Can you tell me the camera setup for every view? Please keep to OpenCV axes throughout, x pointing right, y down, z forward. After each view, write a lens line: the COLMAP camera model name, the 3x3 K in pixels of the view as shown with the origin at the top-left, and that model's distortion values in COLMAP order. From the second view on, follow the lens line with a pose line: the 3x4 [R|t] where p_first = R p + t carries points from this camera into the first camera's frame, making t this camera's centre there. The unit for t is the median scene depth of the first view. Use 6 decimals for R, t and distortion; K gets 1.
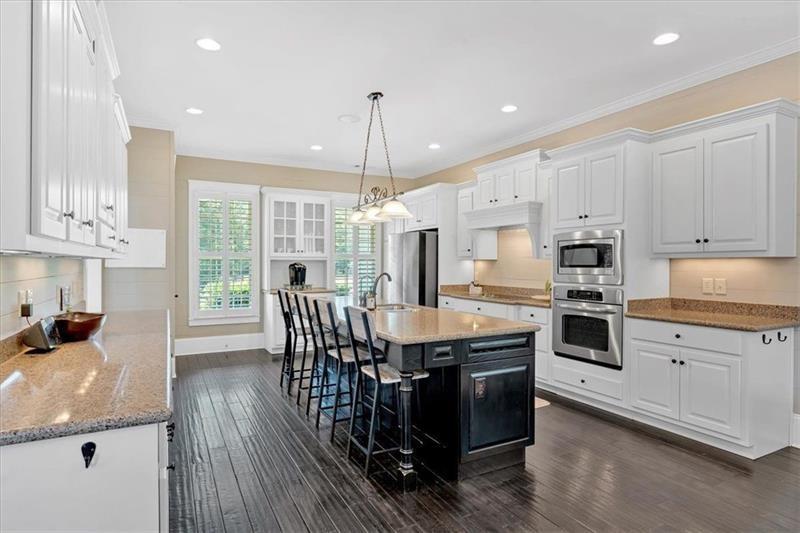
lens RADIAL K [[431.0, 0, 398.0], [0, 431.0, 263.2], [0, 0, 1]] dist [-0.001017, -0.000512]
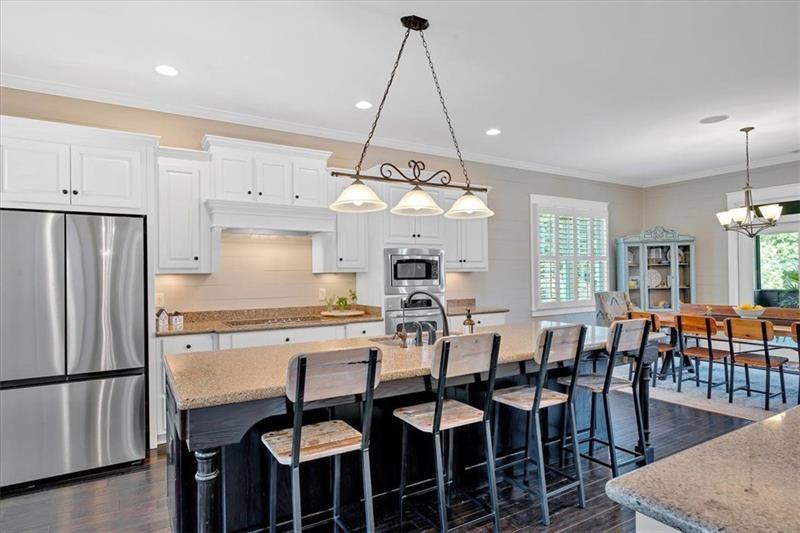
lens RADIAL K [[431.0, 0, 397.0], [0, 431.0, 268.2], [0, 0, 1]] dist [-0.001017, -0.000512]
pose [[-0.032245, 0.007771, 0.999450, -0.701386], [0.009279, 0.999929, -0.007475, -0.012275], [-0.999437, 0.009033, -0.032315, 1.056367]]
